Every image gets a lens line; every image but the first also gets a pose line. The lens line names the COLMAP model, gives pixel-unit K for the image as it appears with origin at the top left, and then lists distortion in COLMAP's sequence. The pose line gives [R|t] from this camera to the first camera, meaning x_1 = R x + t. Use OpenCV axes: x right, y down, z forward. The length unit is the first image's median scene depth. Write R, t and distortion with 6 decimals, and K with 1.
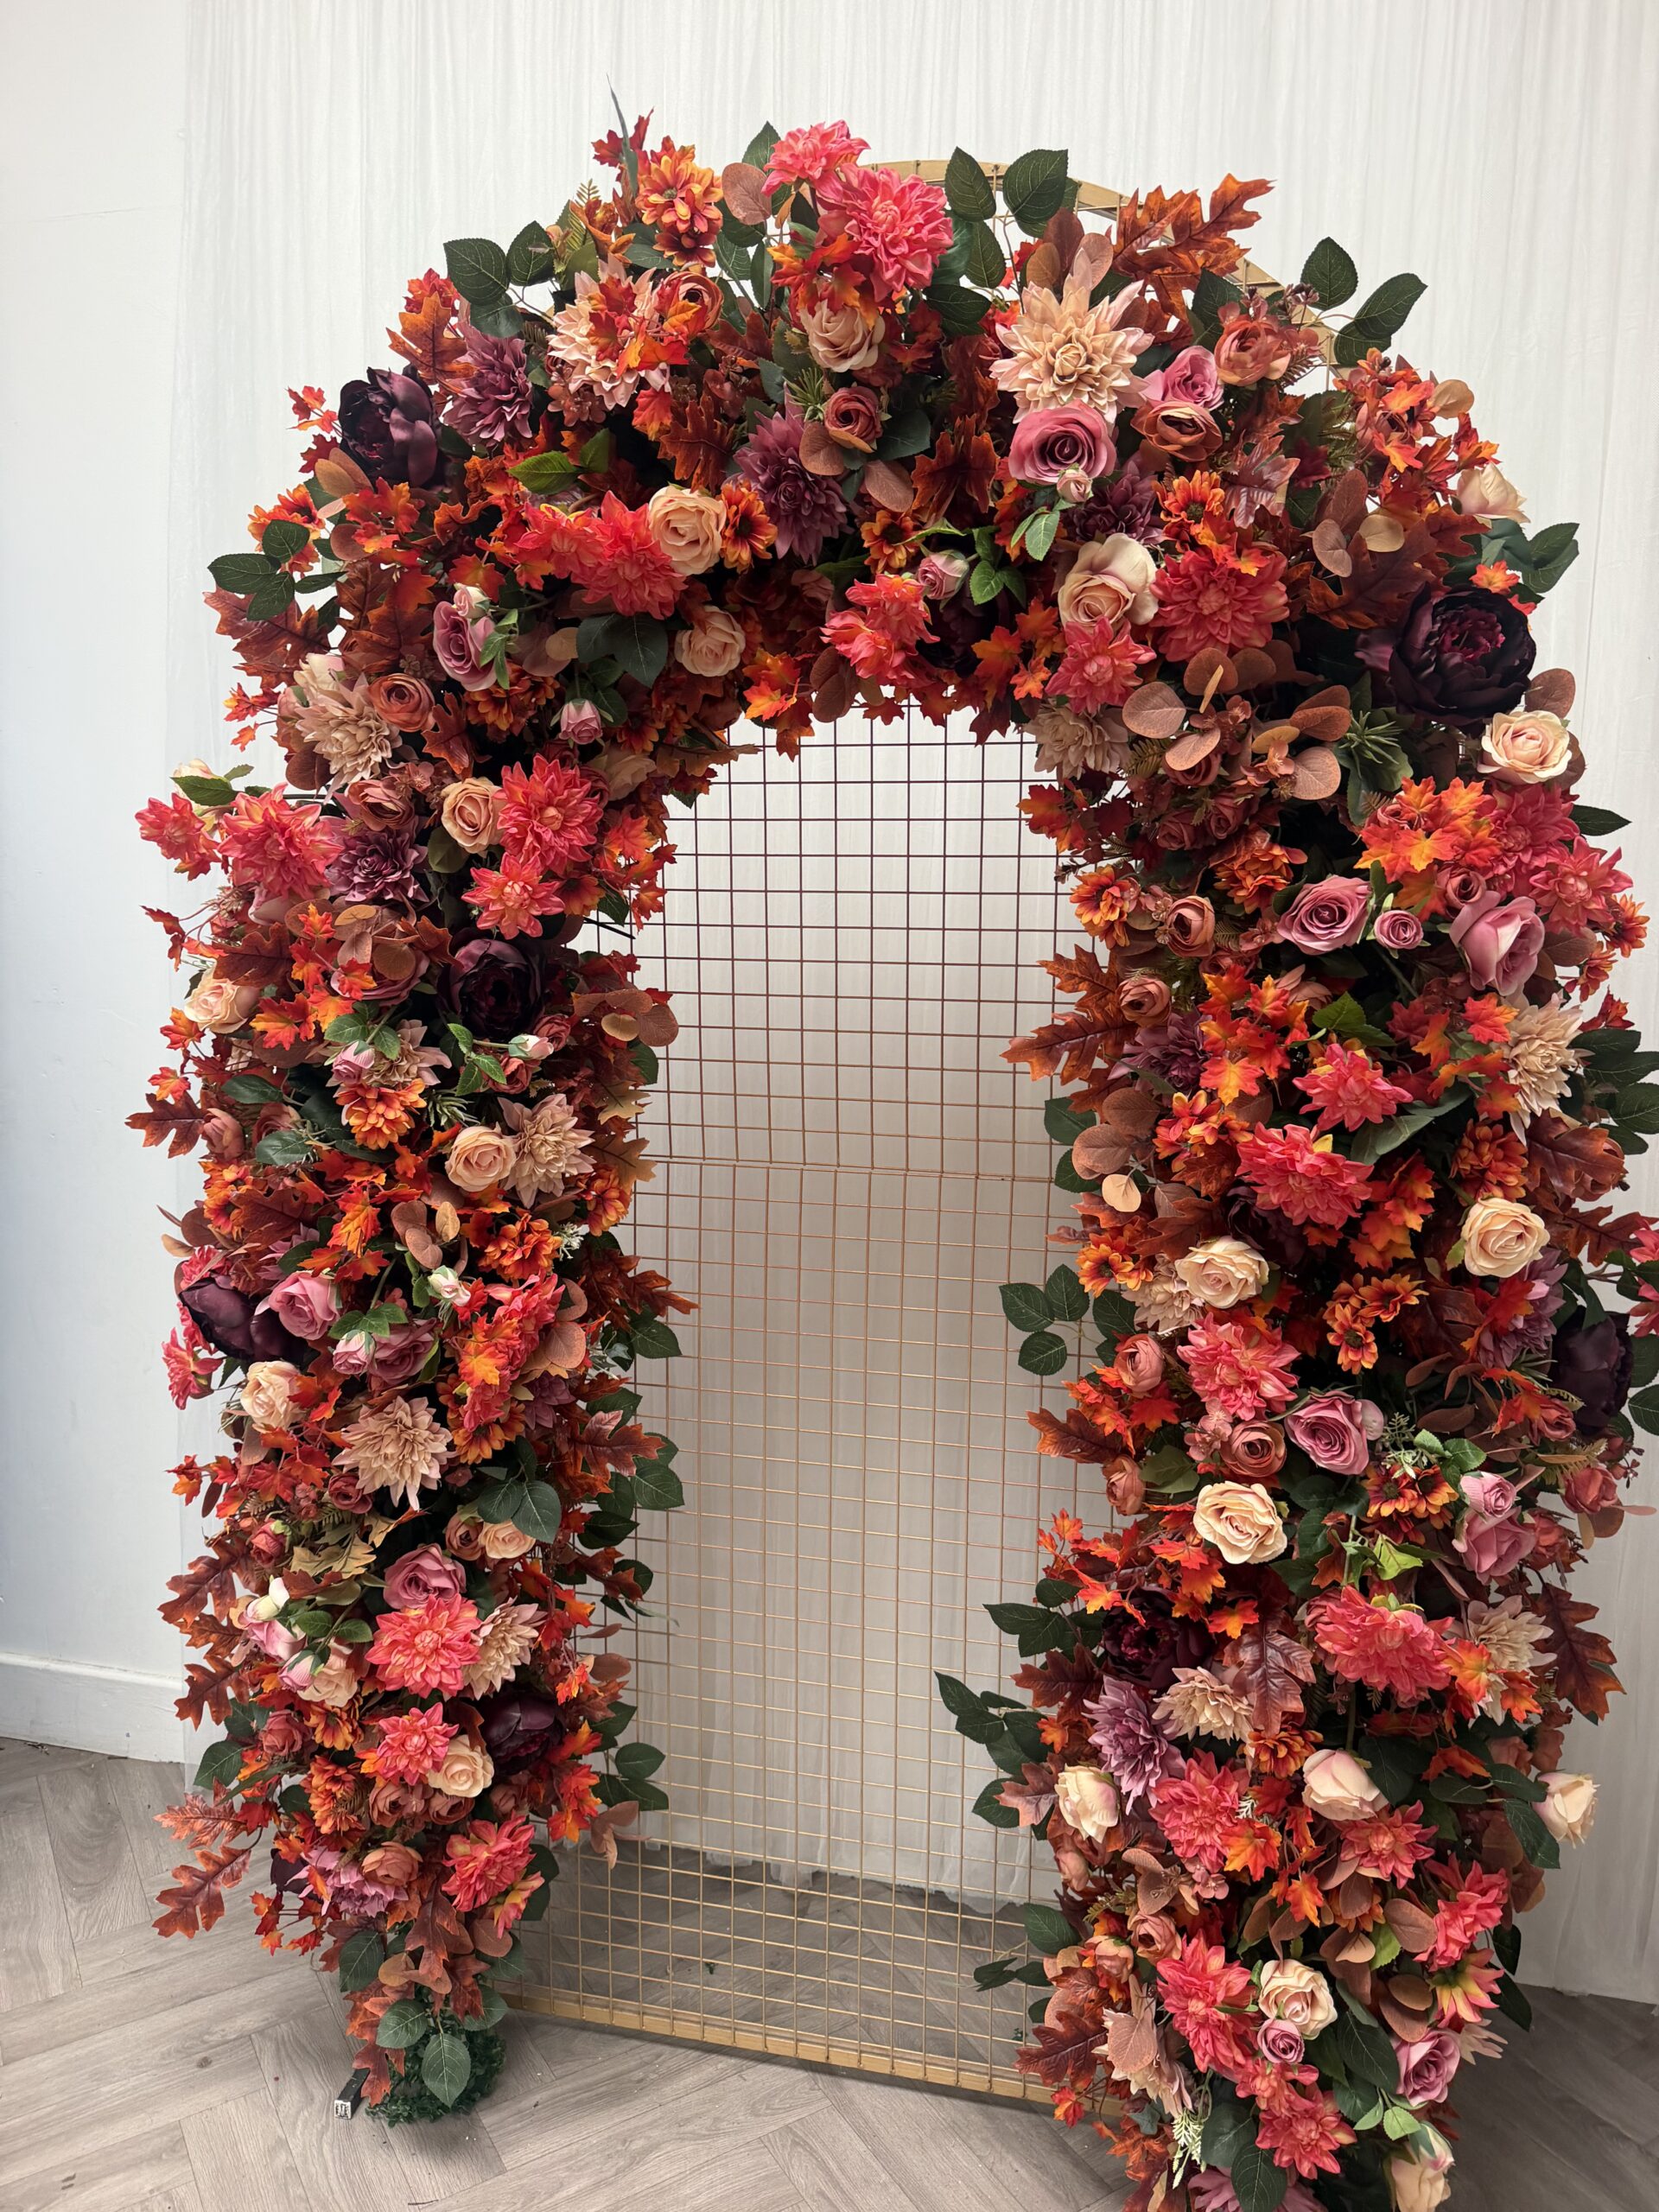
lens RADIAL K [[1551.8, 0, 819.9], [0, 1551.8, 1112.1], [0, 0, 1]] dist [0.057221, -0.076298]
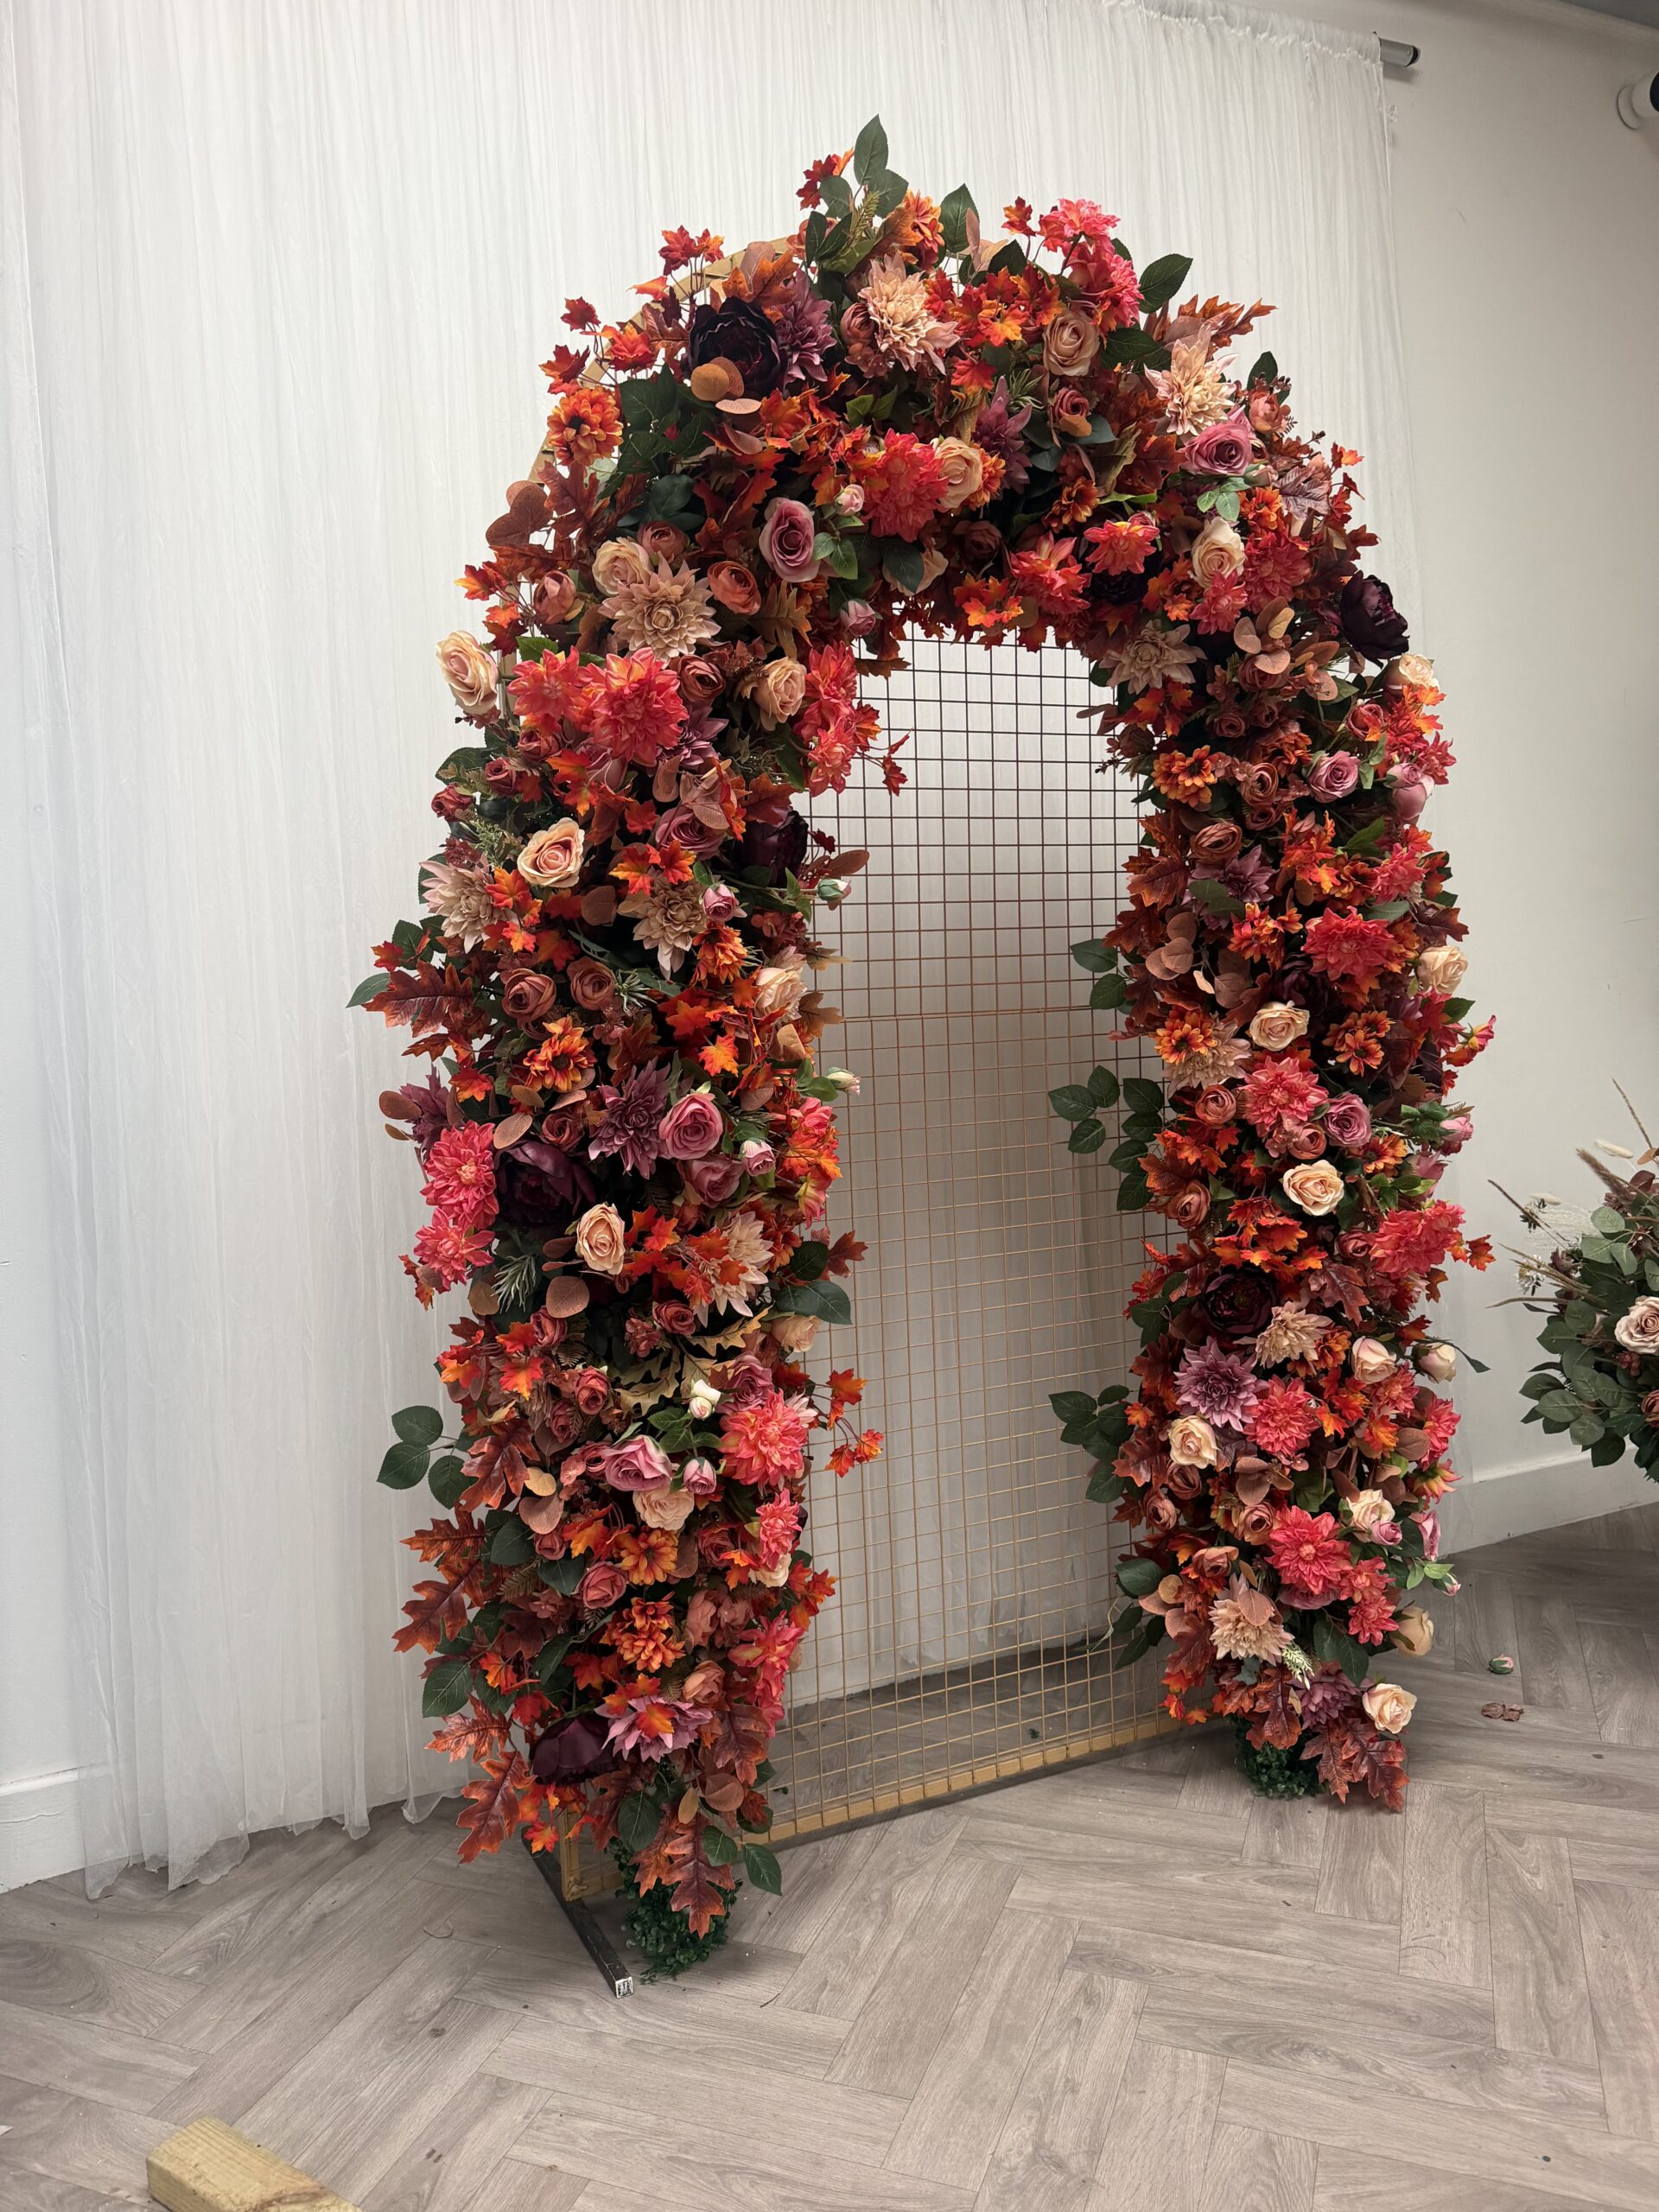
lens RADIAL K [[1559.4, 0, 829.3], [0, 1559.4, 1115.9], [0, 0, 1]] dist [0.088404, -0.139181]
pose [[0.794485, -0.091495, 0.600352, -0.943242], [0.137129, 0.990081, -0.030580, 0.169354], [-0.591599, 0.106621, 0.799151, 0.071901]]
